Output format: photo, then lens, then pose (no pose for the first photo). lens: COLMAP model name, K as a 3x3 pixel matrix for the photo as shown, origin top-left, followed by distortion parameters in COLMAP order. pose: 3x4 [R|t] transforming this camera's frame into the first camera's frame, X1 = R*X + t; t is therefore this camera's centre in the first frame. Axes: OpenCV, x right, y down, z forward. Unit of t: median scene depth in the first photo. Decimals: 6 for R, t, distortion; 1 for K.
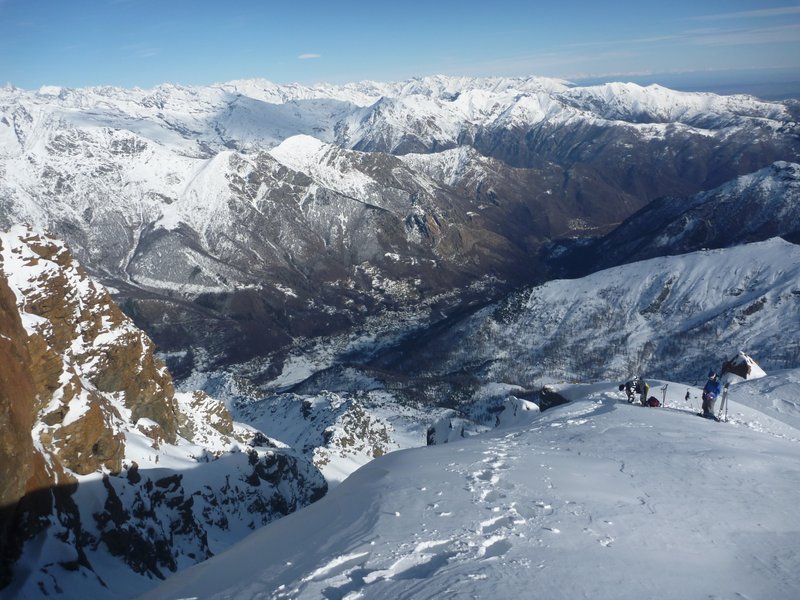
lens RADIAL K [[647.6, 0, 398.1], [0, 647.6, 303.3], [0, 0, 1]] dist [-0.036596, -0.007389]
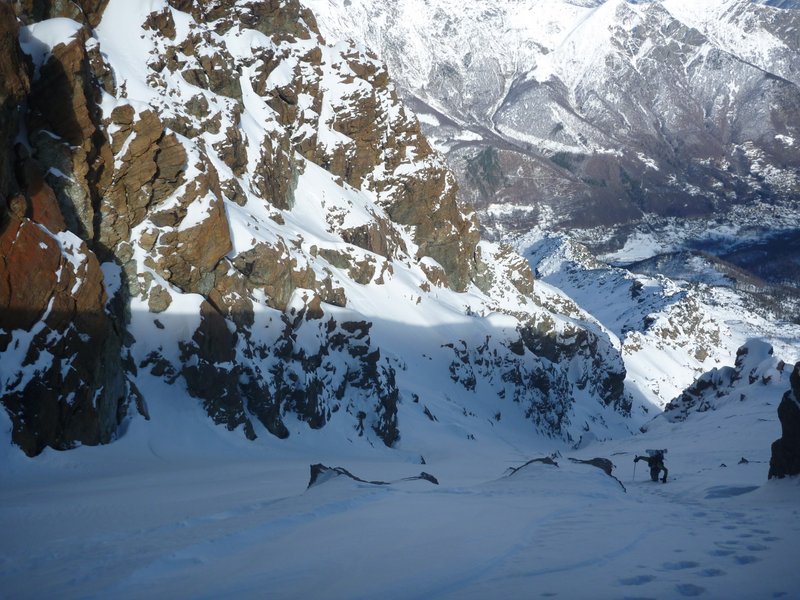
lens RADIAL K [[647.6, 0, 397.9], [0, 647.6, 302.1], [0, 0, 1]] dist [-0.036596, -0.007389]
pose [[0.850189, 0.243194, -0.466943, 0.001615], [-0.140899, 0.959669, 0.243274, 0.000454], [0.507274, -0.141037, 0.850166, 0.005165]]
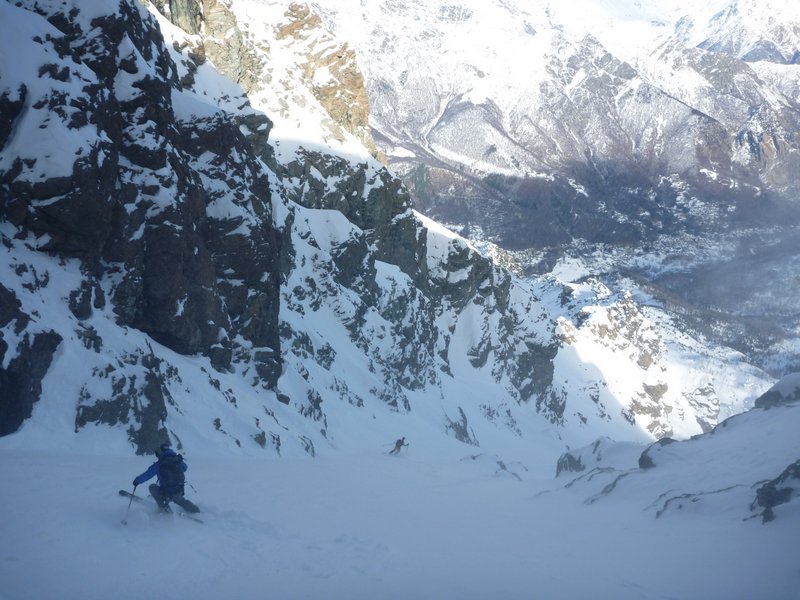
lens RADIAL K [[647.6, 0, 402.1], [0, 647.6, 301.2], [0, 0, 1]] dist [-0.036596, -0.007389]
pose [[0.887788, 0.258336, -0.380912, -0.002411], [-0.199765, 0.961881, 0.186761, 0.014173], [0.414639, -0.089711, 0.905553, 0.038363]]
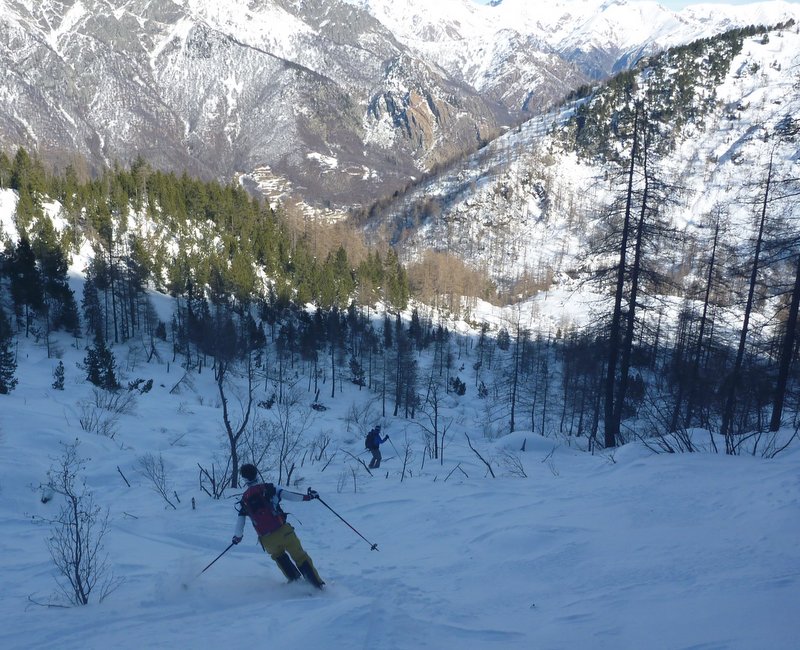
lens RADIAL K [[864.1, 0, 326.5], [0, 864.1, 376.4], [0, 0, 1]] dist [-0.009889, 0.000000]
pose [[0.992445, 0.096291, -0.076029, 0.056414], [-0.095274, 0.995307, 0.016910, 0.070750], [0.077300, -0.009539, 0.996962, 0.417062]]
